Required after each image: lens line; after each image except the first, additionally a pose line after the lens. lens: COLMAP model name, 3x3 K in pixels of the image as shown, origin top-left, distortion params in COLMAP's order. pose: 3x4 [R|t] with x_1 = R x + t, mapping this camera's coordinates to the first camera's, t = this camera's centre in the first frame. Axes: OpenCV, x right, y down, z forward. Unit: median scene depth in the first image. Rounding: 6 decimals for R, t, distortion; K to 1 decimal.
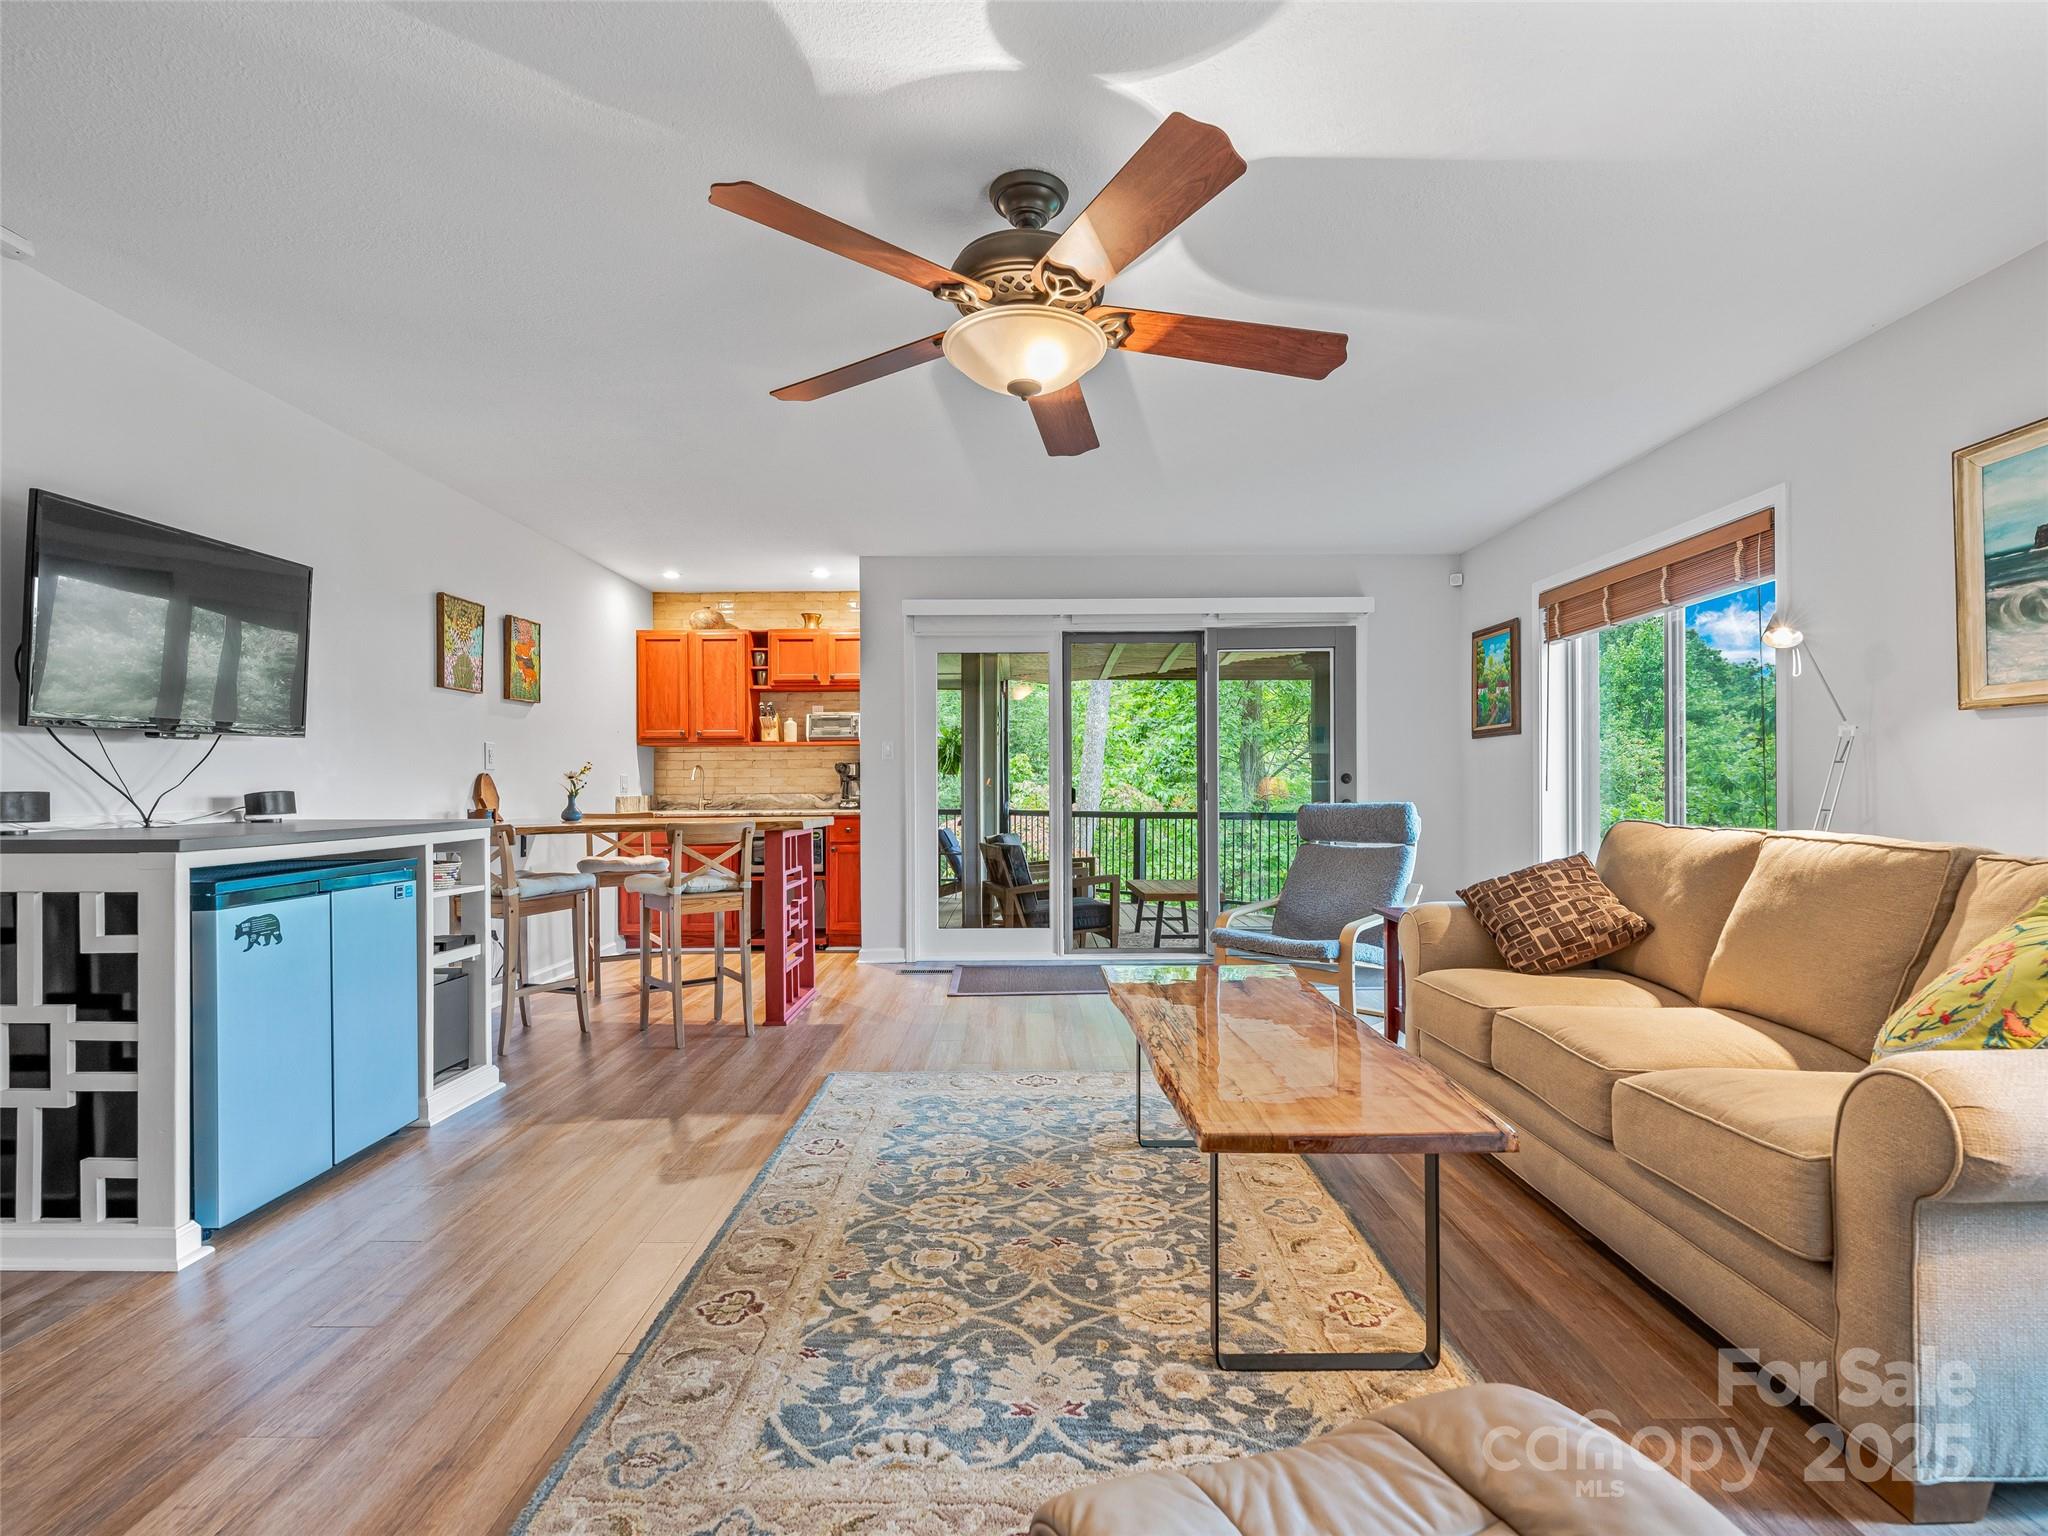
lens RADIAL K [[977.2, 0, 1018.6], [0, 977.2, 785.0], [0, 0, 1]] dist [0.000375, 0.000343]
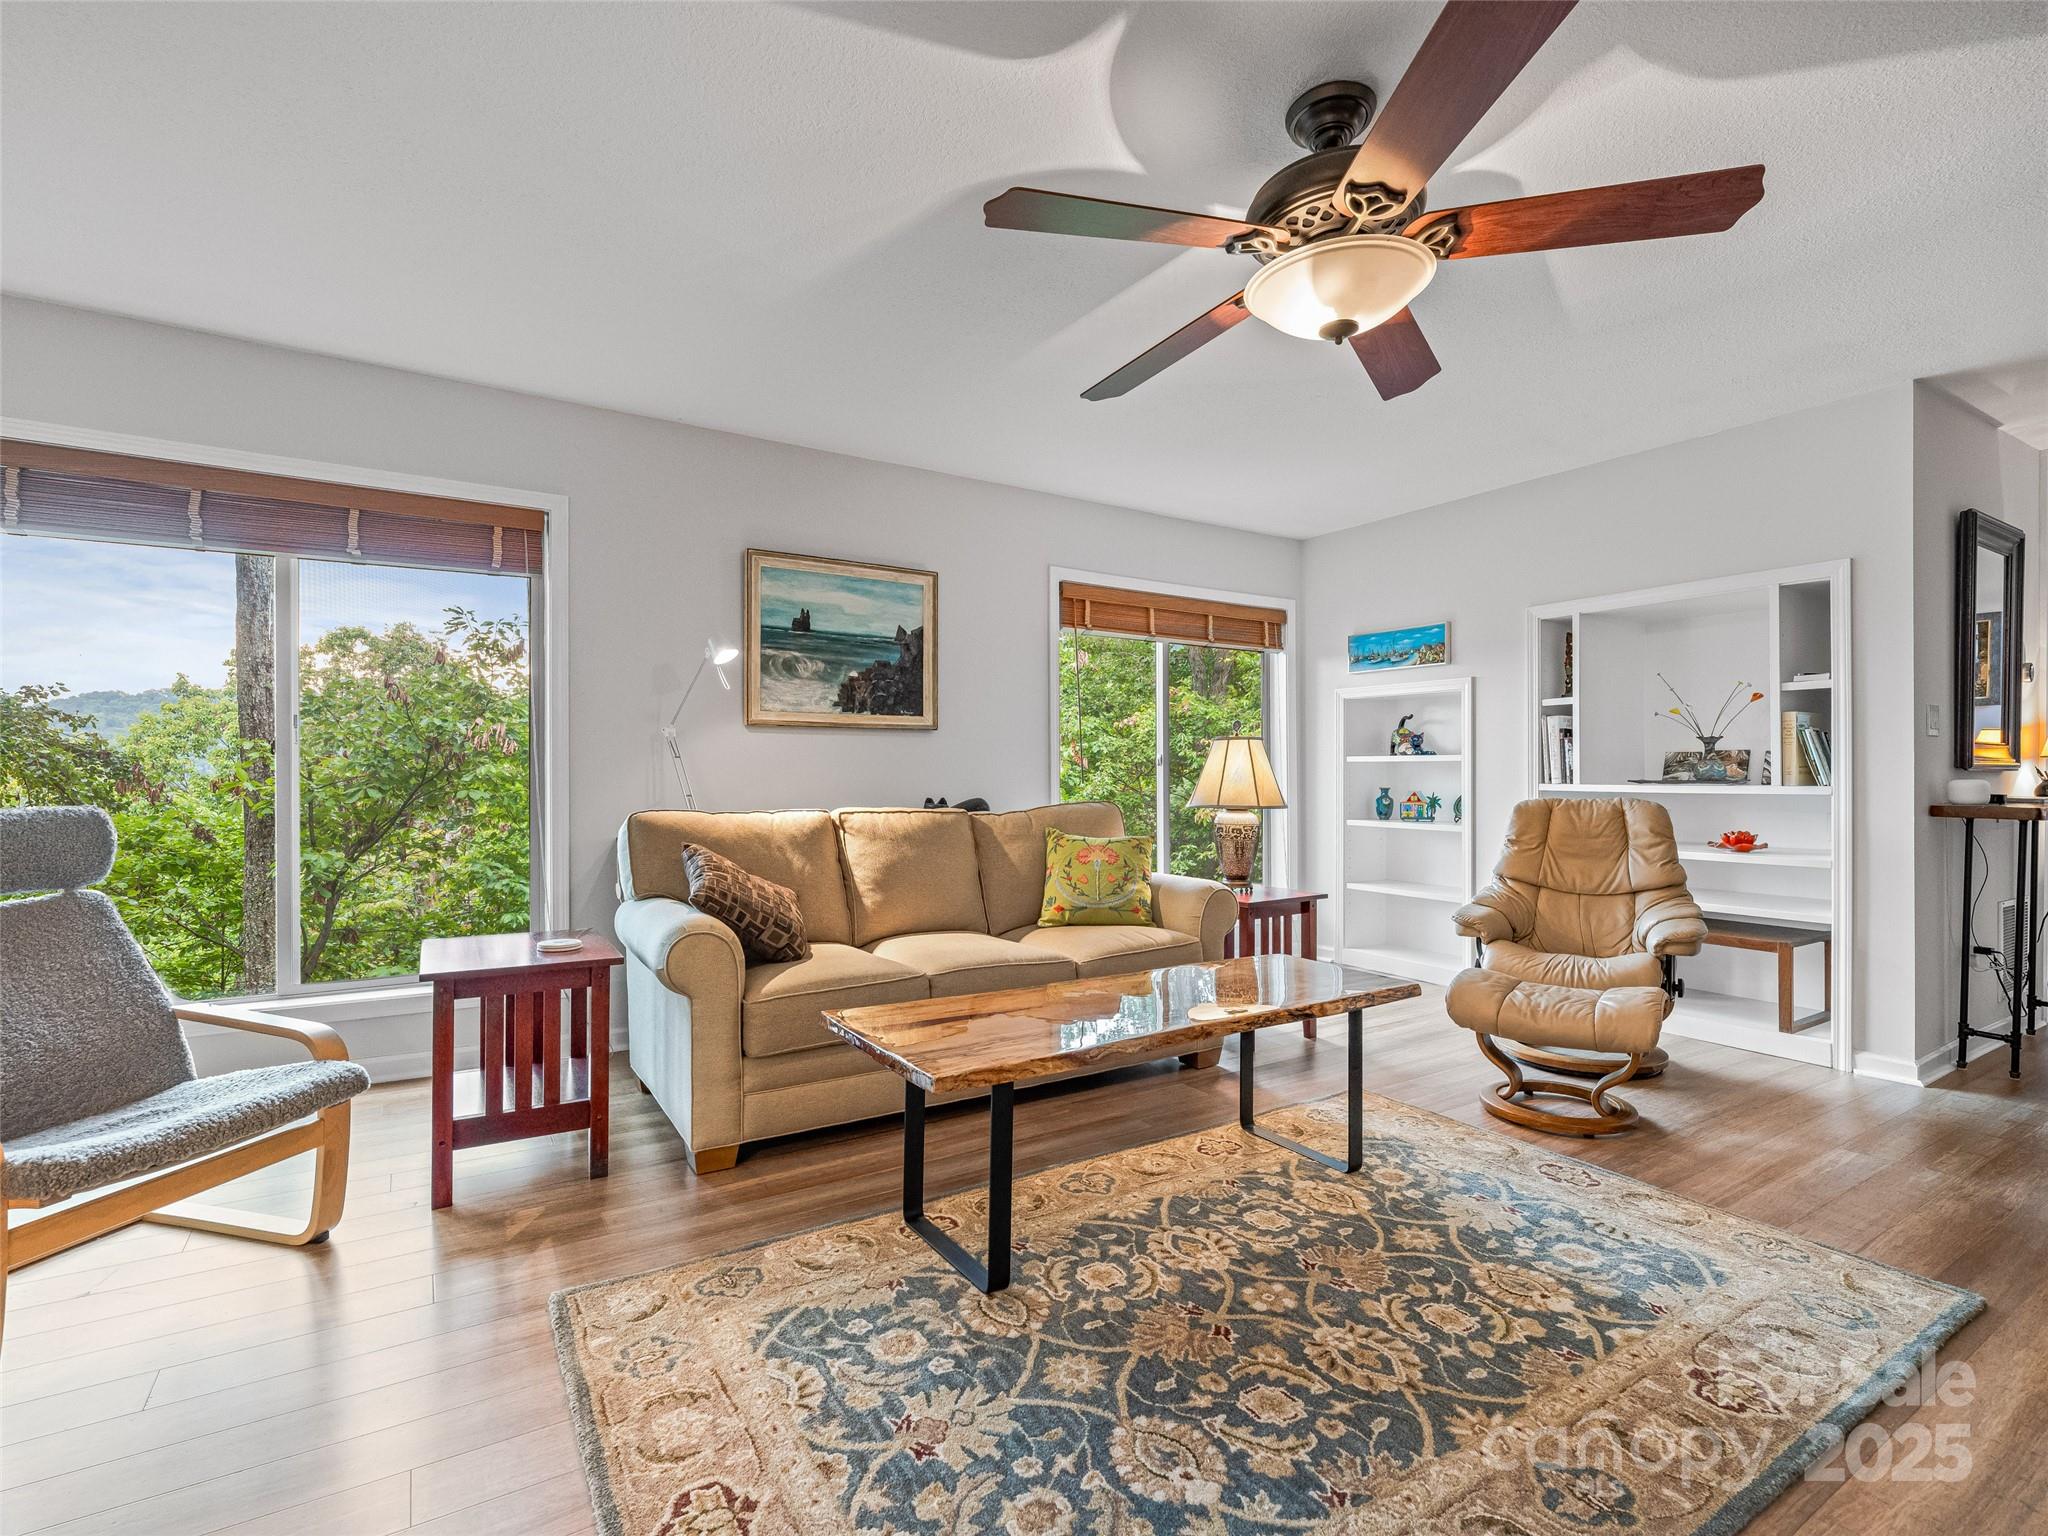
lens RADIAL K [[977.2, 0, 1017.1], [0, 977.2, 775.2], [0, 0, 1]] dist [0.000375, 0.000343]
pose [[-0.535205, 0.004519, 0.844710, -0.574135], [-0.002027, 0.999976, -0.006634, 0.009072], [-0.844720, -0.005263, -0.535183, 1.669862]]
